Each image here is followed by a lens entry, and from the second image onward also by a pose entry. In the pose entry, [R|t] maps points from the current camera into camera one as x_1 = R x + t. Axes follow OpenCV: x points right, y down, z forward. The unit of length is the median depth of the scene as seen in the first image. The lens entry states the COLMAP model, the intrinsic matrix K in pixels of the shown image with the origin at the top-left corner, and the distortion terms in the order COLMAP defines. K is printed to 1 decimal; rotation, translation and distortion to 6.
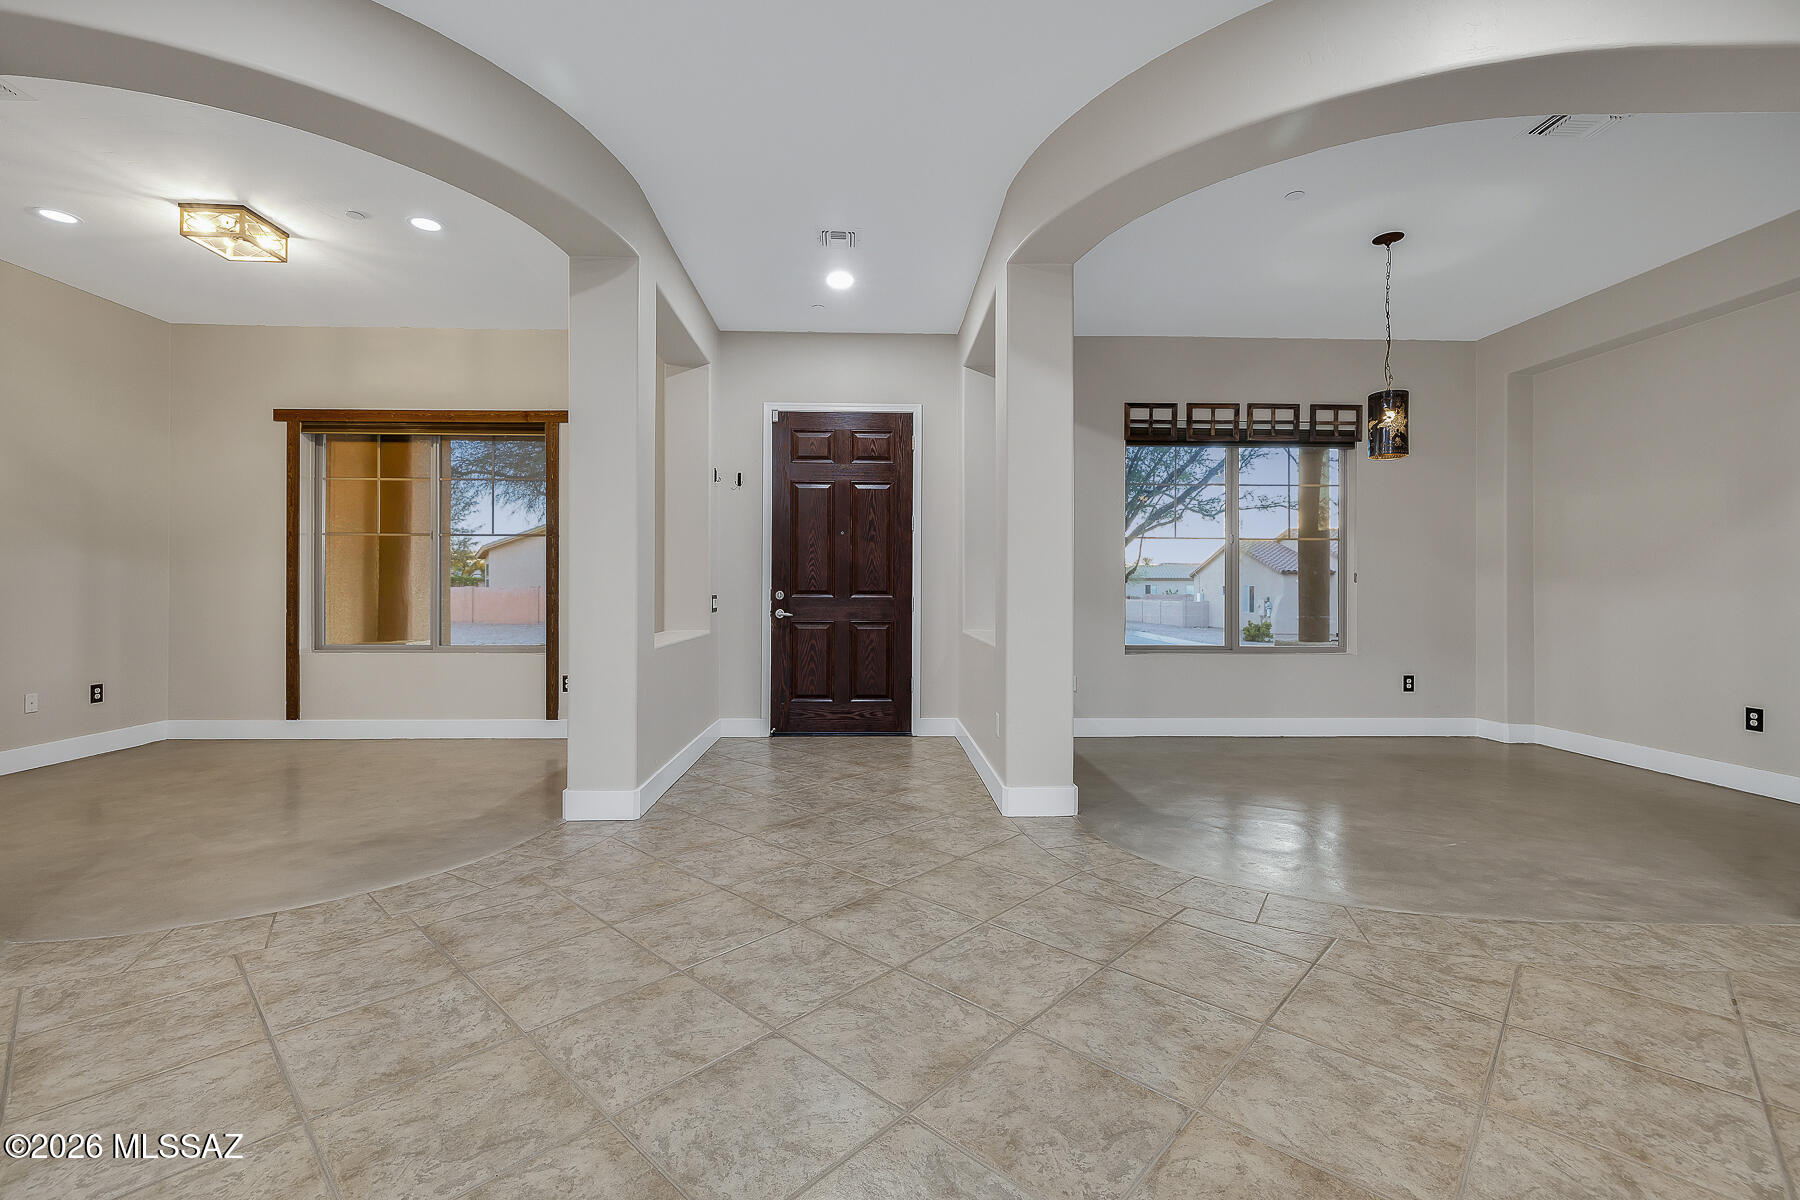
lens RADIAL K [[774.1, 0, 895.2], [0, 774.1, 592.1], [0, 0, 1]] dist [-0.000665, -0.000014]
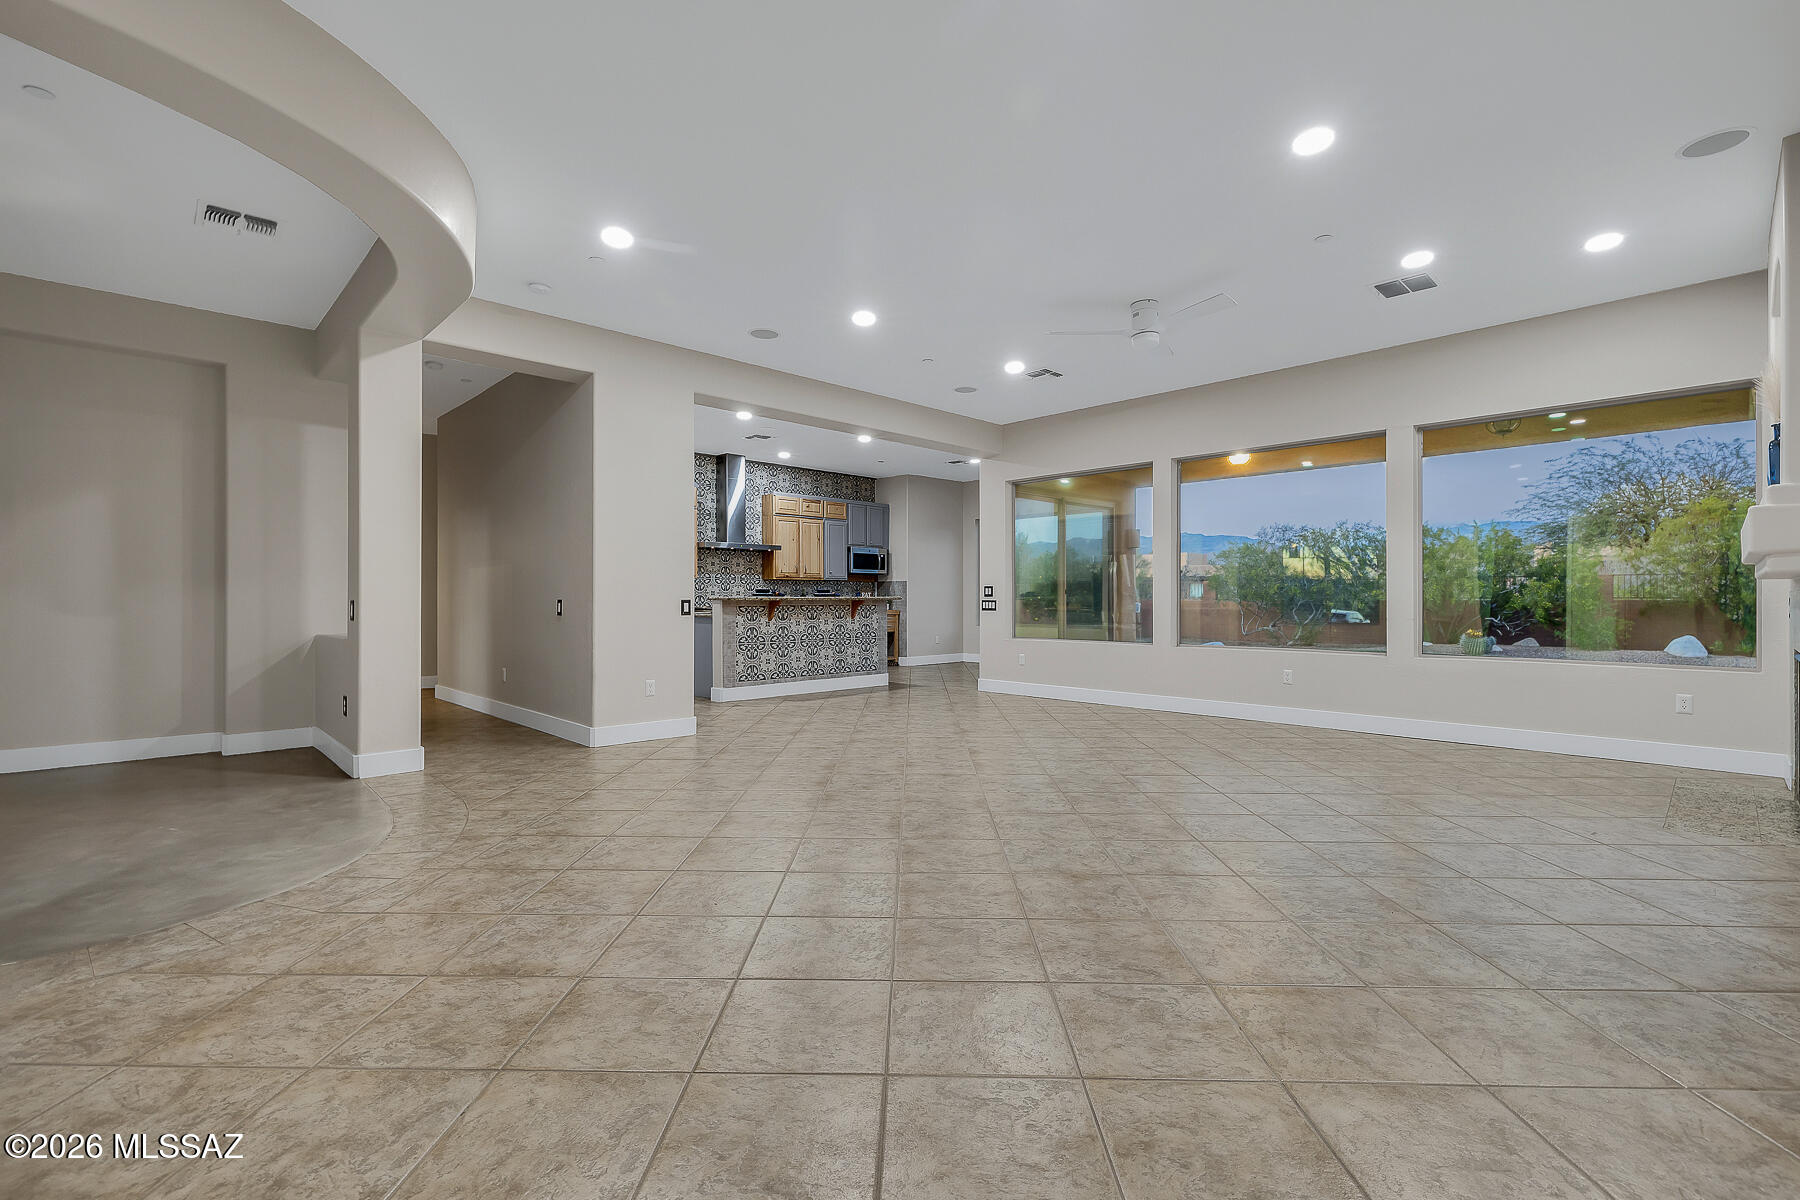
lens RADIAL K [[774.1, 0, 895.2], [0, 774.1, 592.1], [0, 0, 1]] dist [-0.000665, -0.000014]
pose [[-0.665051, 0.004288, 0.746786, -0.441184], [0.000195, 0.999984, -0.005568, 0.003780], [-0.746798, -0.003557, -0.665042, 0.581487]]
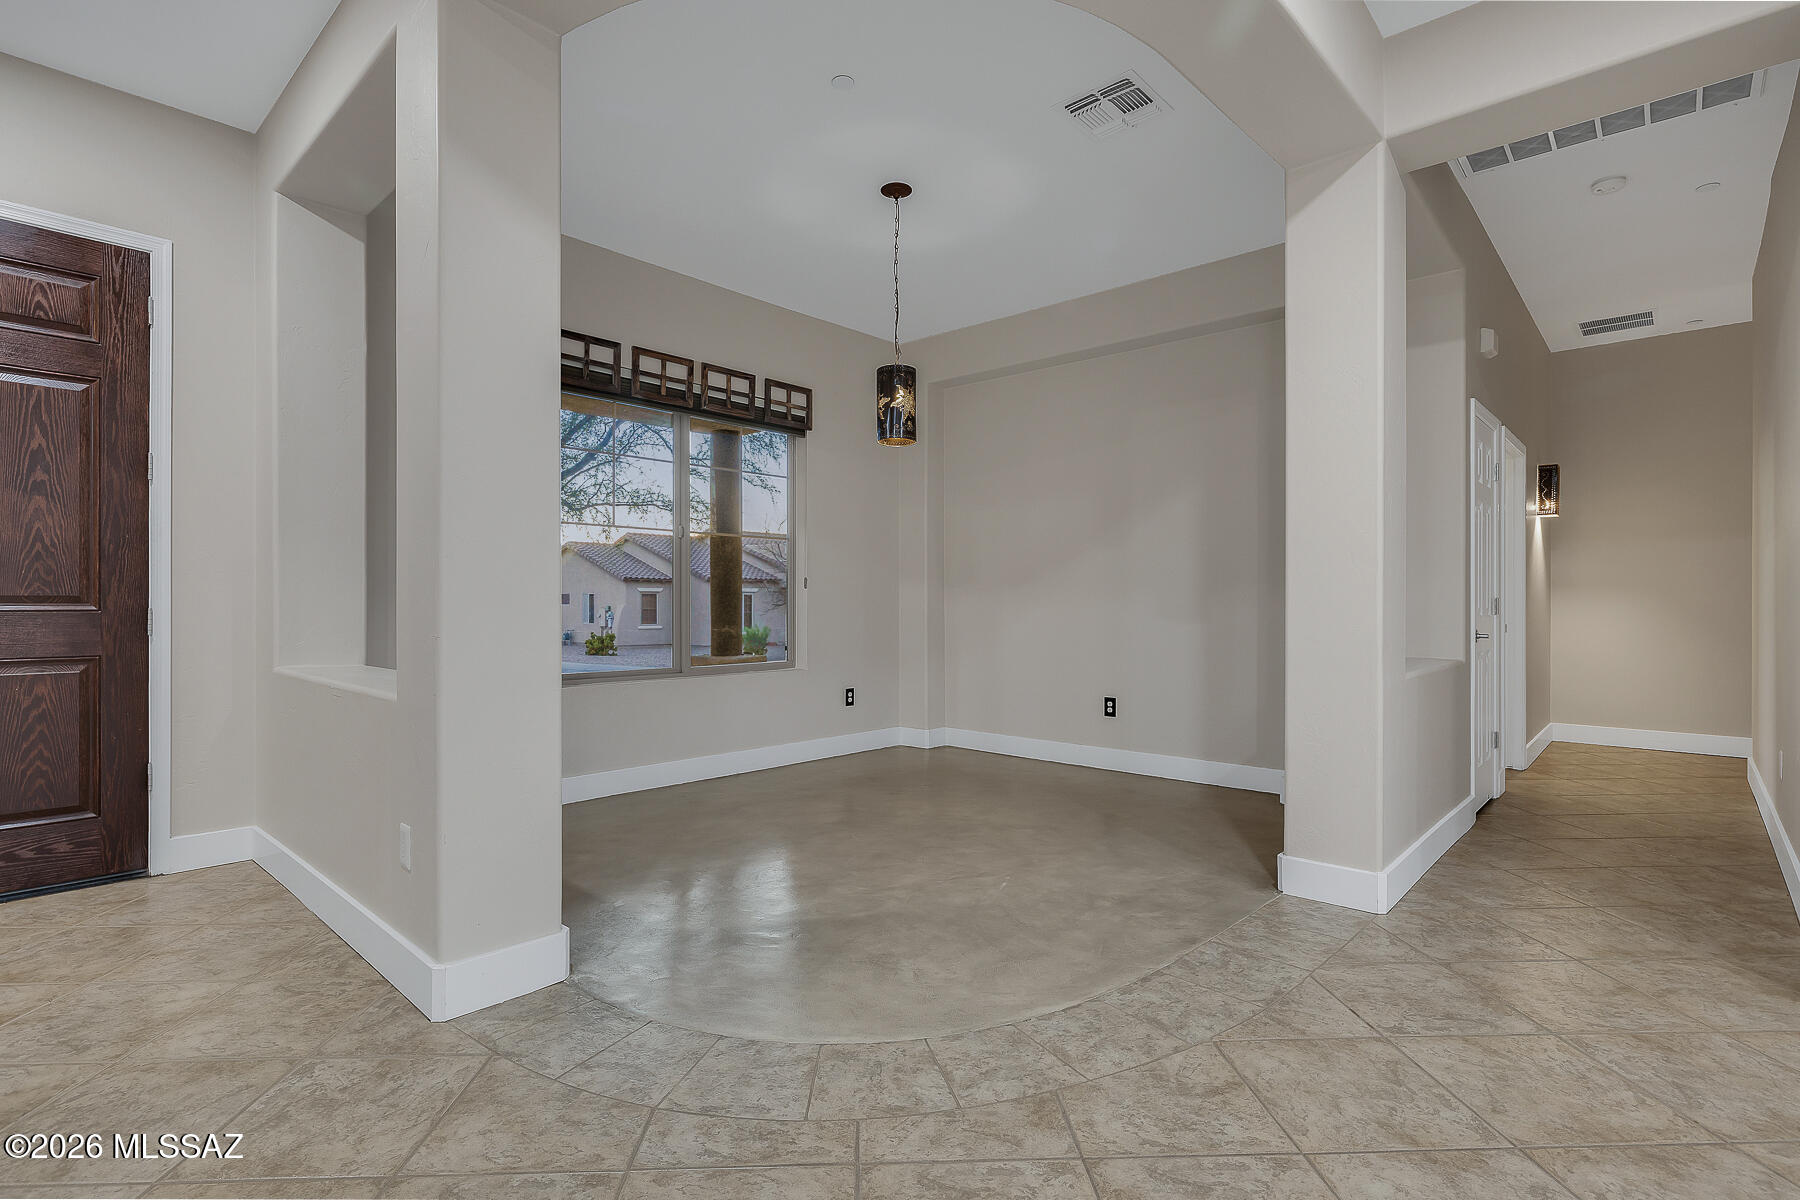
lens RADIAL K [[861.2, 0, 900.0], [0, 861.2, 600.0], [0, 0, 1]] dist [-0.003044, -0.000620]
pose [[0.700485, -0.000200, 0.713667, -0.036301], [0.001071, 0.999999, -0.000772, 0.002128], [-0.713667, 0.001305, 0.700484, 0.239525]]
